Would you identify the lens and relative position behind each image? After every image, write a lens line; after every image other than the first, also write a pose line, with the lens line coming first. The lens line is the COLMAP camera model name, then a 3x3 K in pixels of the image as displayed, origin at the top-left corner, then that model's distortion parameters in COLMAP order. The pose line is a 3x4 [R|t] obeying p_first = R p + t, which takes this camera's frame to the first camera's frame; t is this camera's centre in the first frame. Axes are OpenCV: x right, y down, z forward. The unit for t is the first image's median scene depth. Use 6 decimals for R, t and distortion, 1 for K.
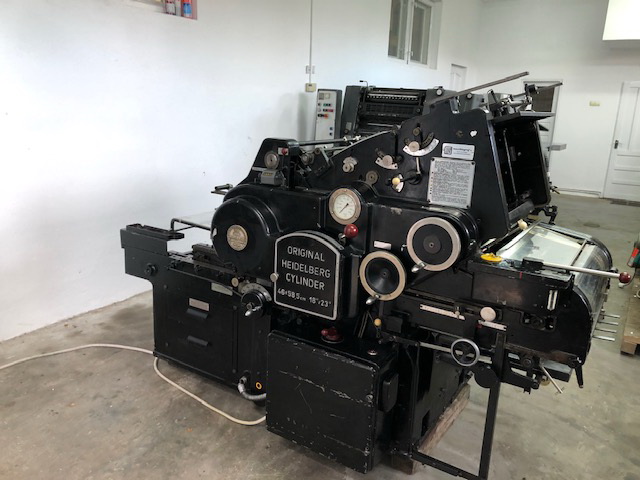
lens RADIAL K [[523.6, 0, 319.9], [0, 523.6, 238.9], [0, 0, 1]] dist [0.013550, -0.010933]
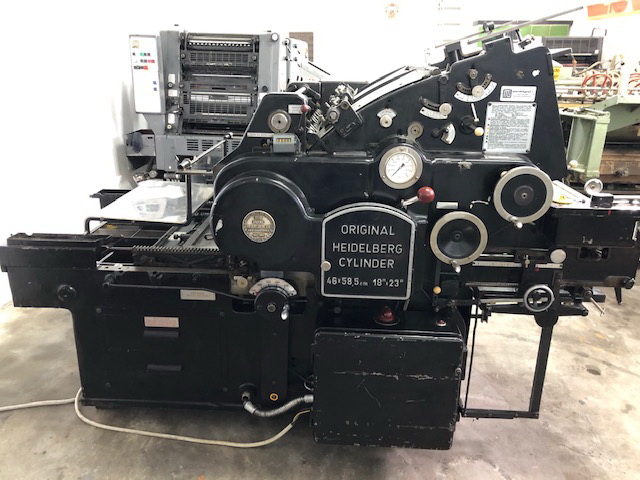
lens RADIAL K [[523.6, 0, 319.2], [0, 523.6, 240.6], [0, 0, 1]] dist [0.013550, -0.010933]
pose [[0.869871, -0.188219, 0.455959, -0.466018], [0.146434, 0.981205, 0.125675, -0.069985], [-0.471043, -0.042553, 0.881083, 0.291323]]
